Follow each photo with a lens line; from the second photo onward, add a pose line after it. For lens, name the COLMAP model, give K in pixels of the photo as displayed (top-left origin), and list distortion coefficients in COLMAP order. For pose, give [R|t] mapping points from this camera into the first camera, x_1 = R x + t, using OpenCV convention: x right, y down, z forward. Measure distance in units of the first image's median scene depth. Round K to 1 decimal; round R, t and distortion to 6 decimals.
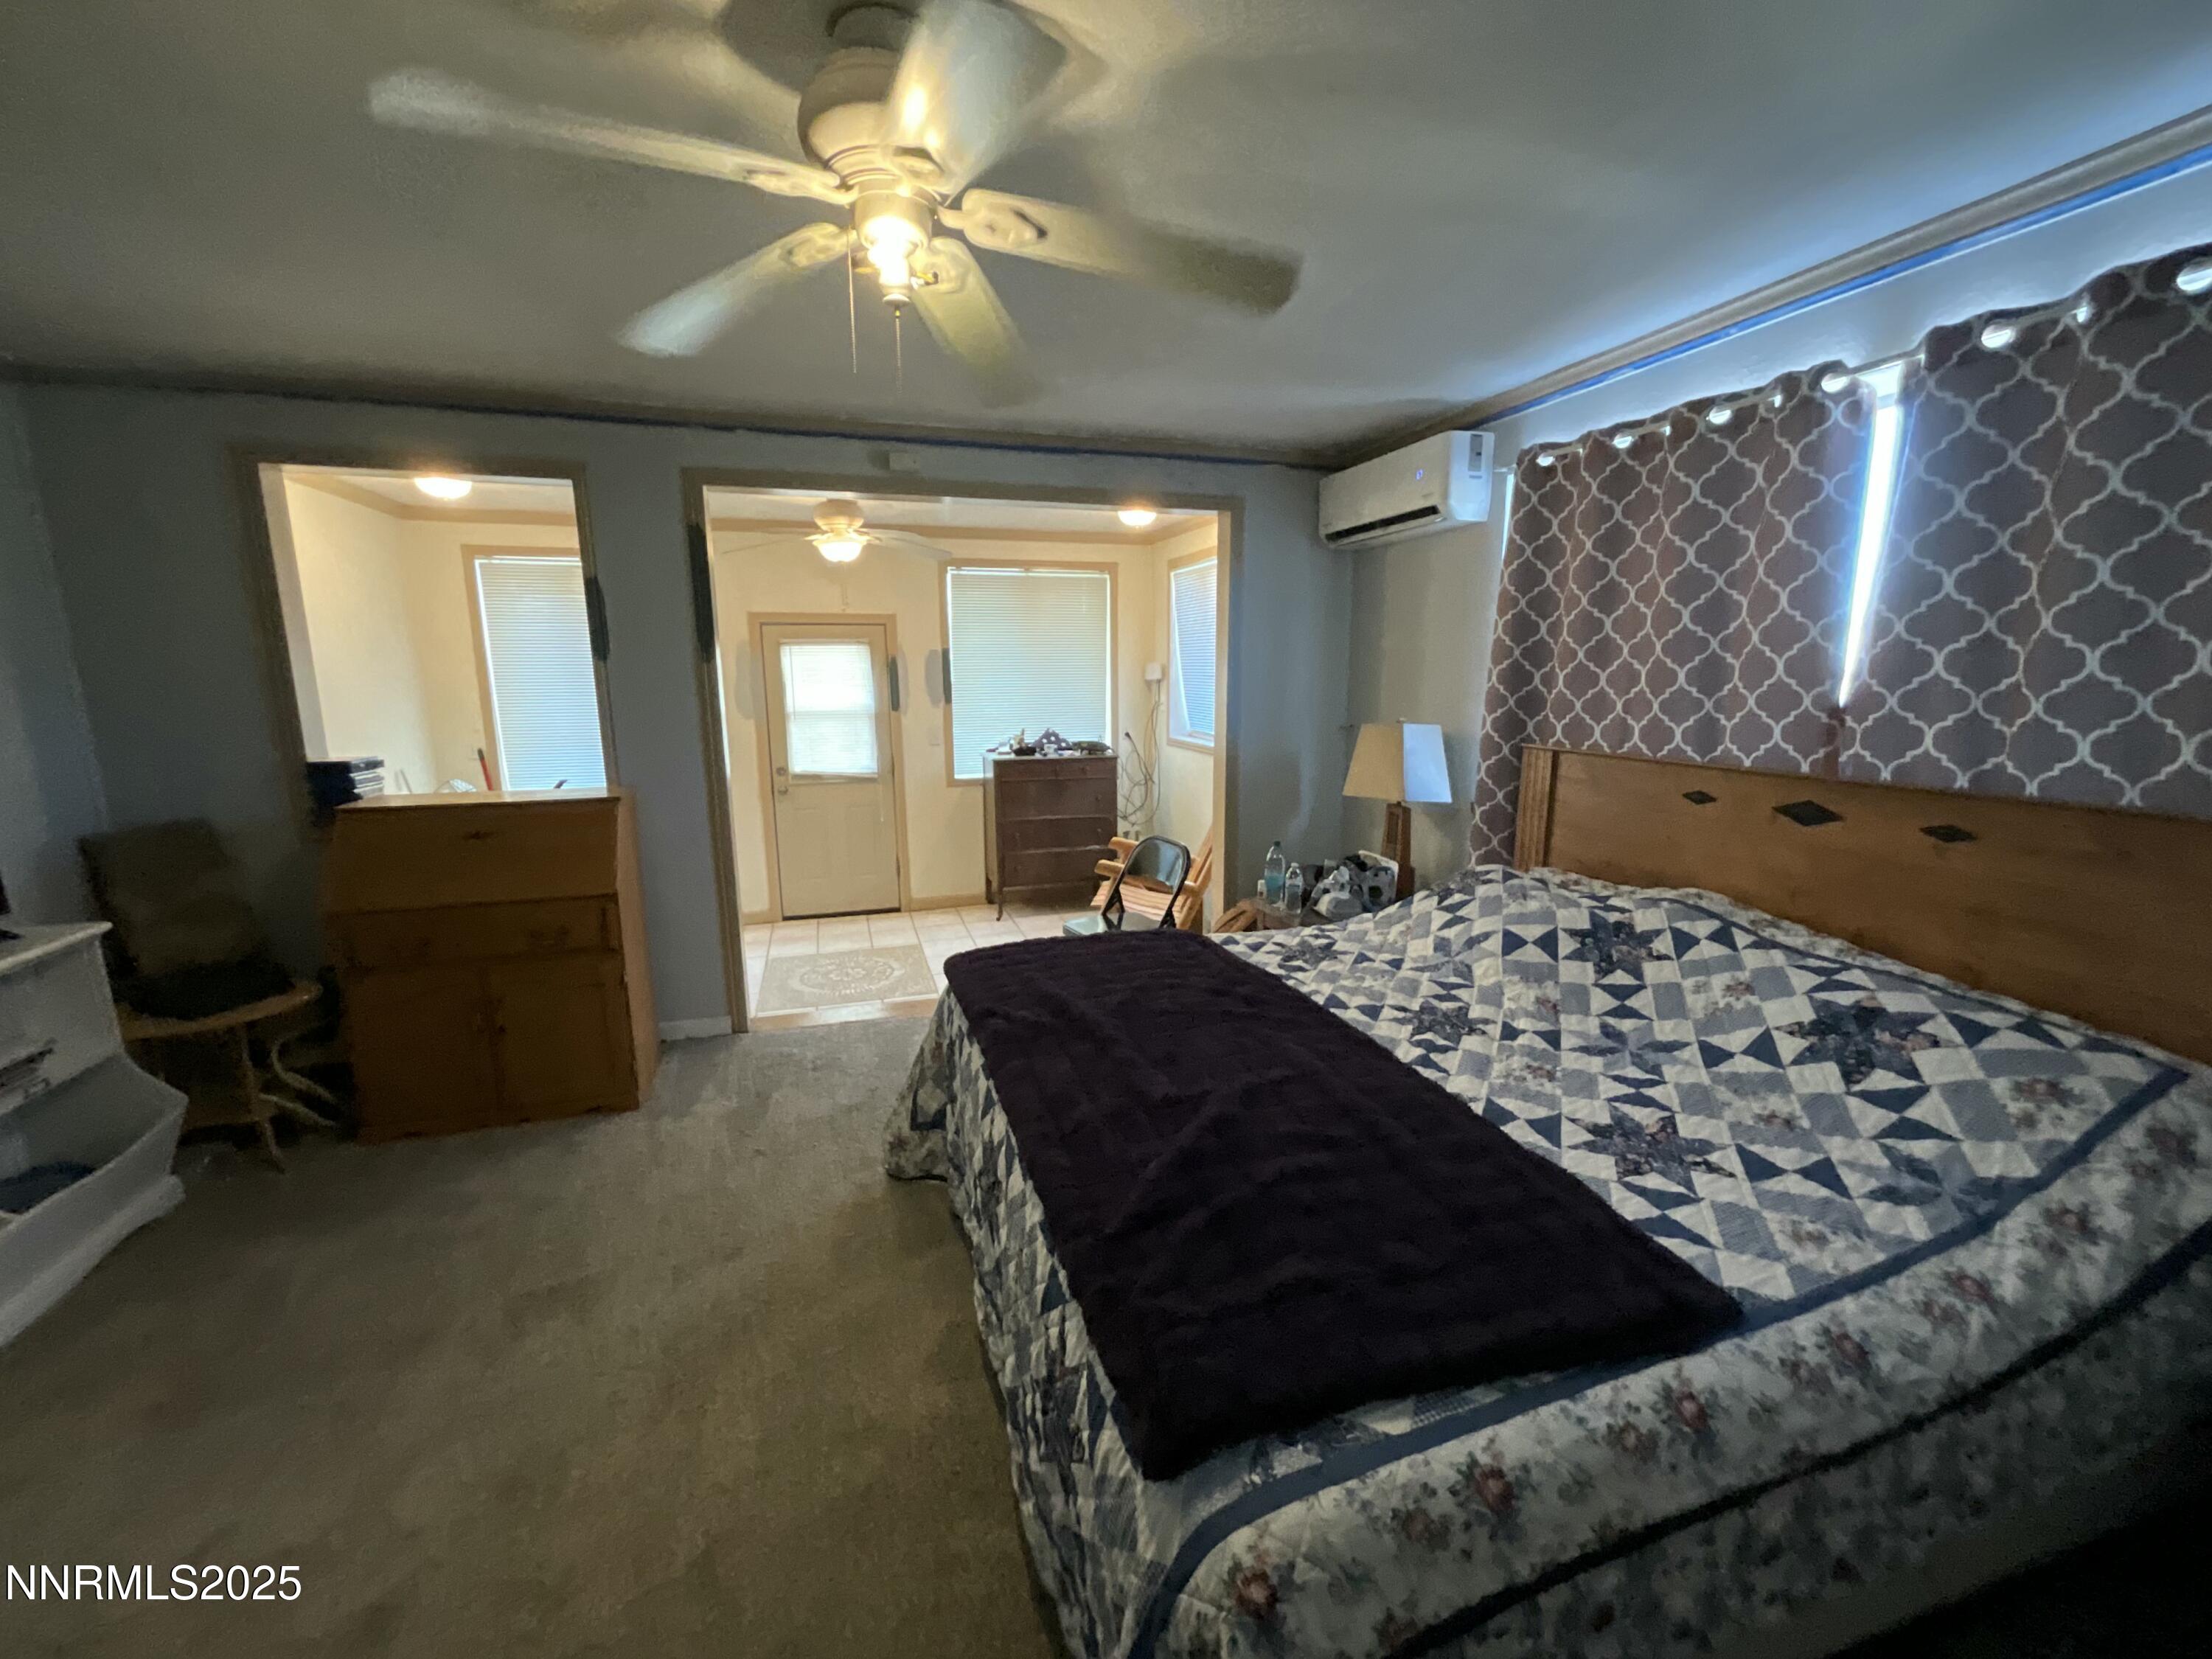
lens RADIAL K [[910.6, 0, 1105.6], [0, 910.6, 835.2], [0, 0, 1]] dist [0.016227, 0.000404]
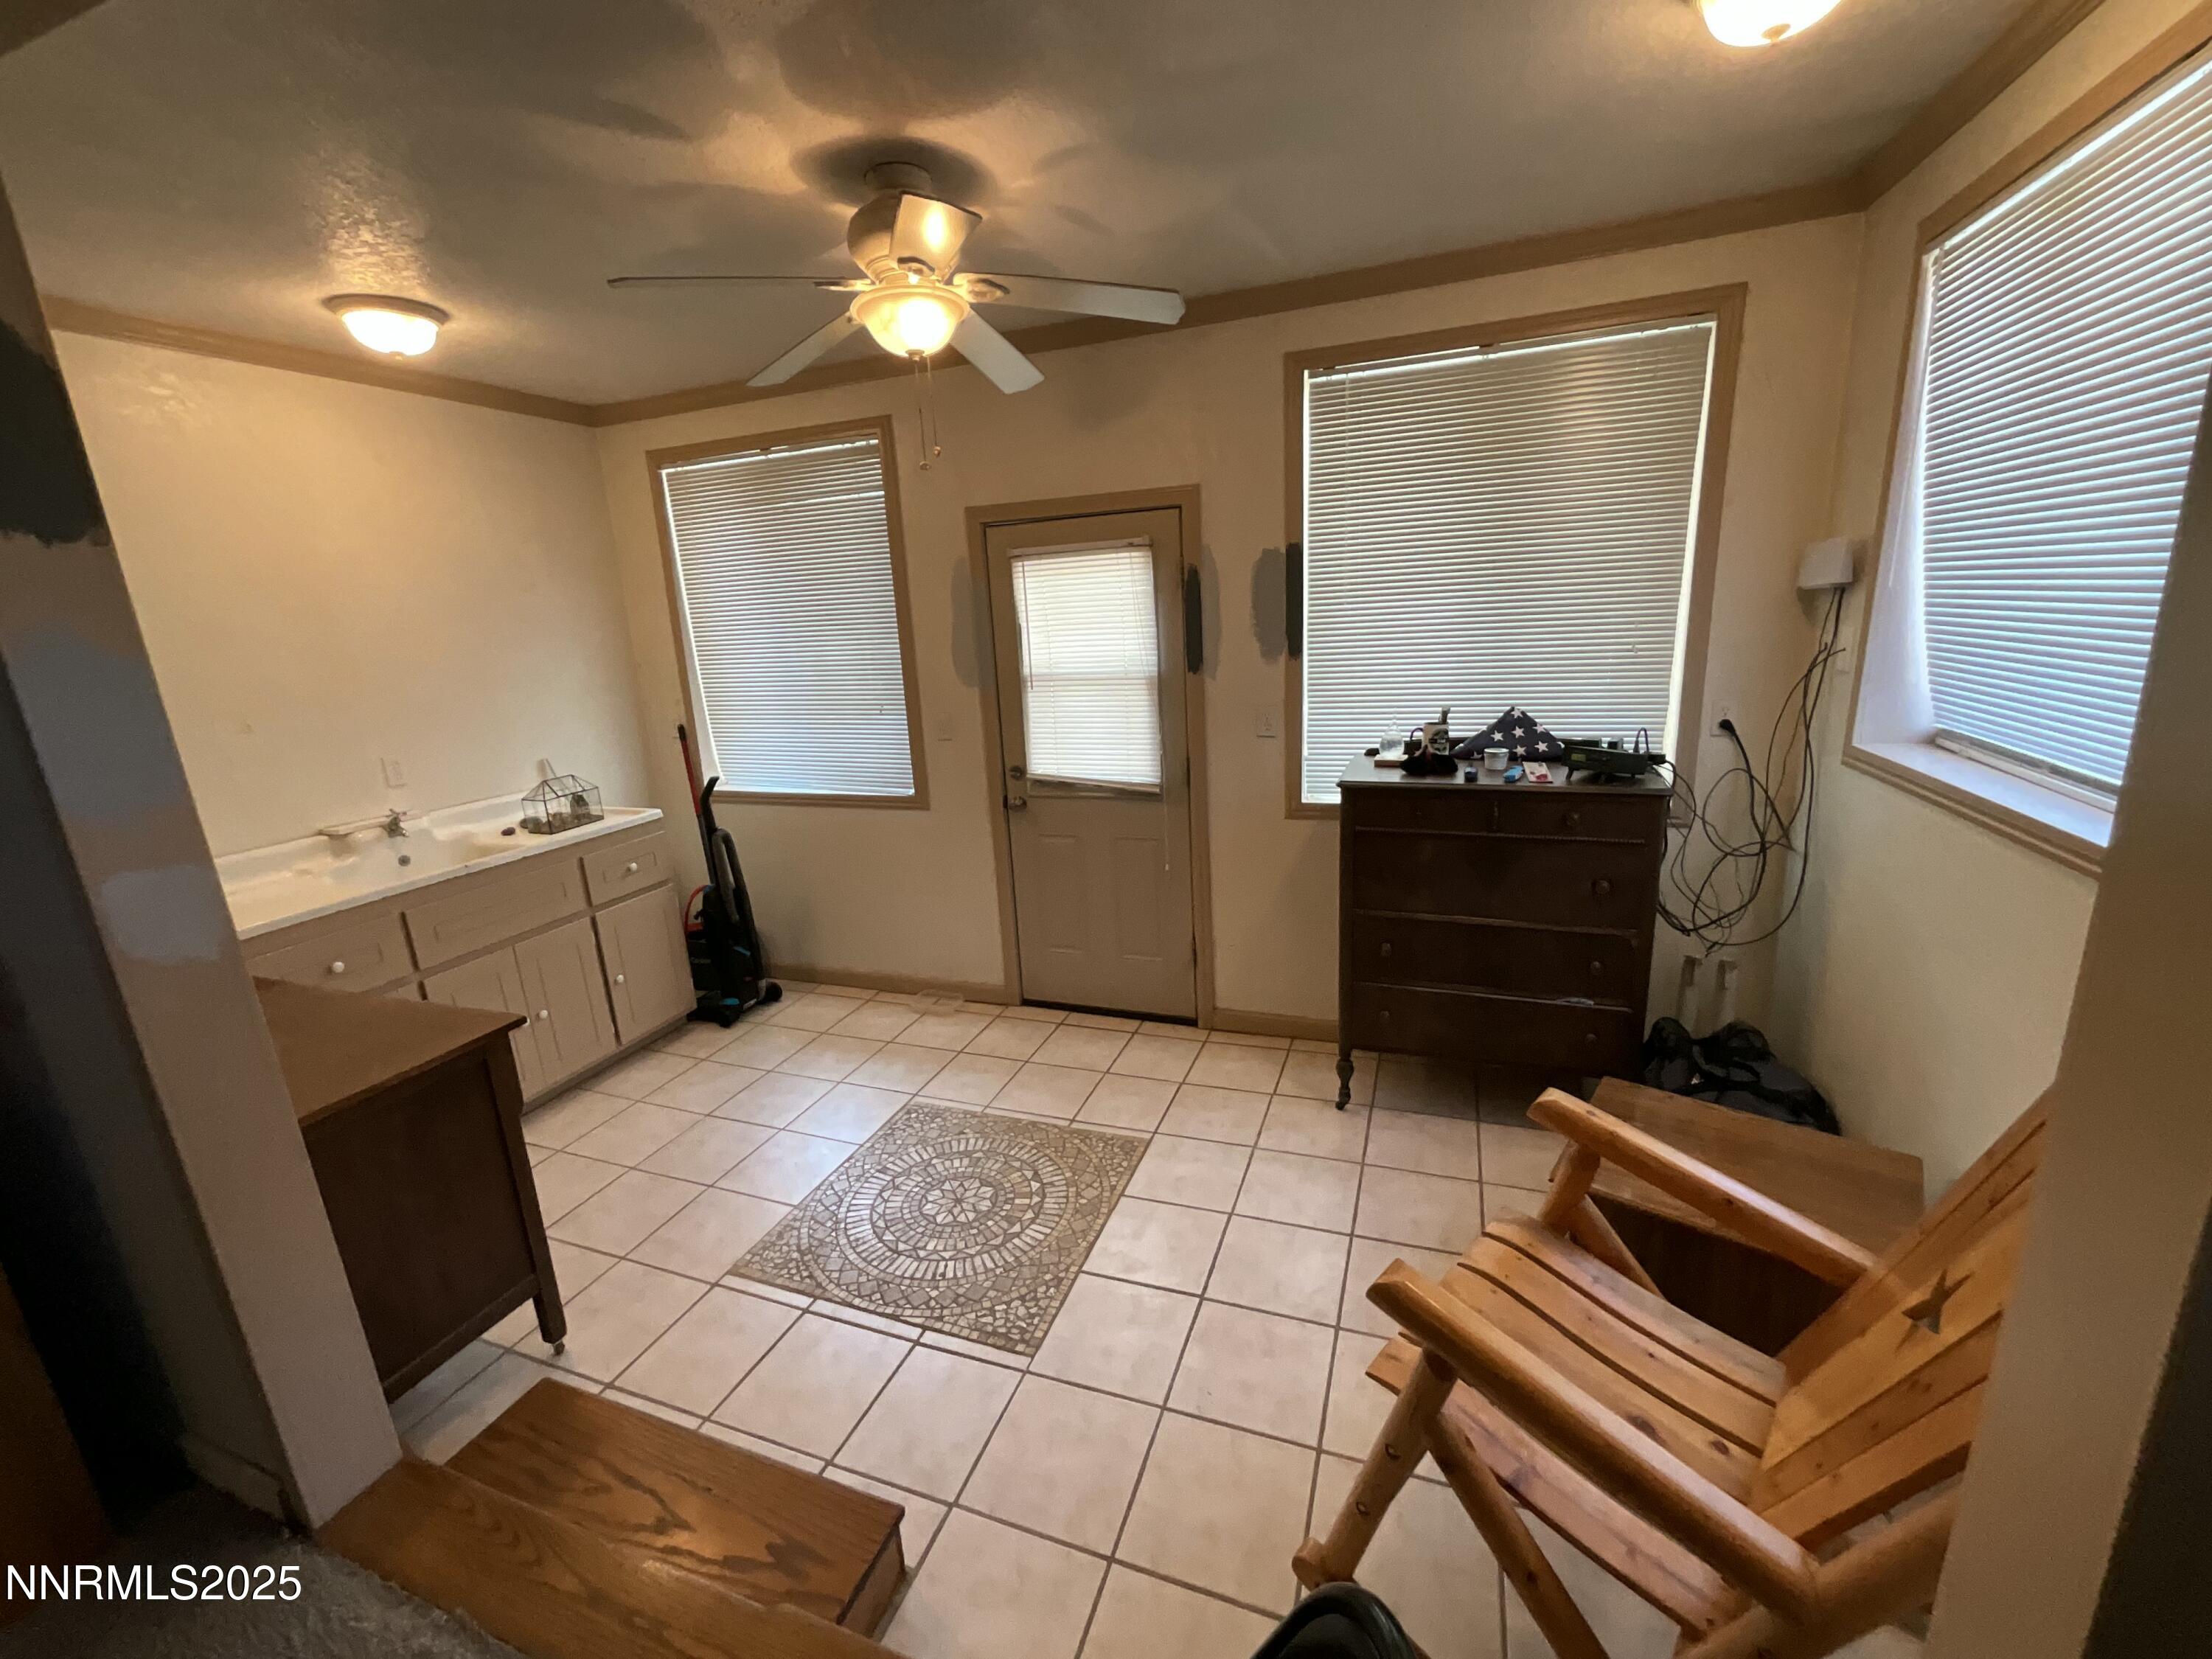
lens RADIAL K [[910.6, 0, 1119.5], [0, 910.6, 825.2], [0, 0, 1]] dist [0.016227, 0.000404]
pose [[0.788914, 0.114200, -0.603799, 0.066958], [-0.056428, 0.991891, 0.113873, -0.104151], [0.611908, -0.055765, 0.788961, 0.539088]]
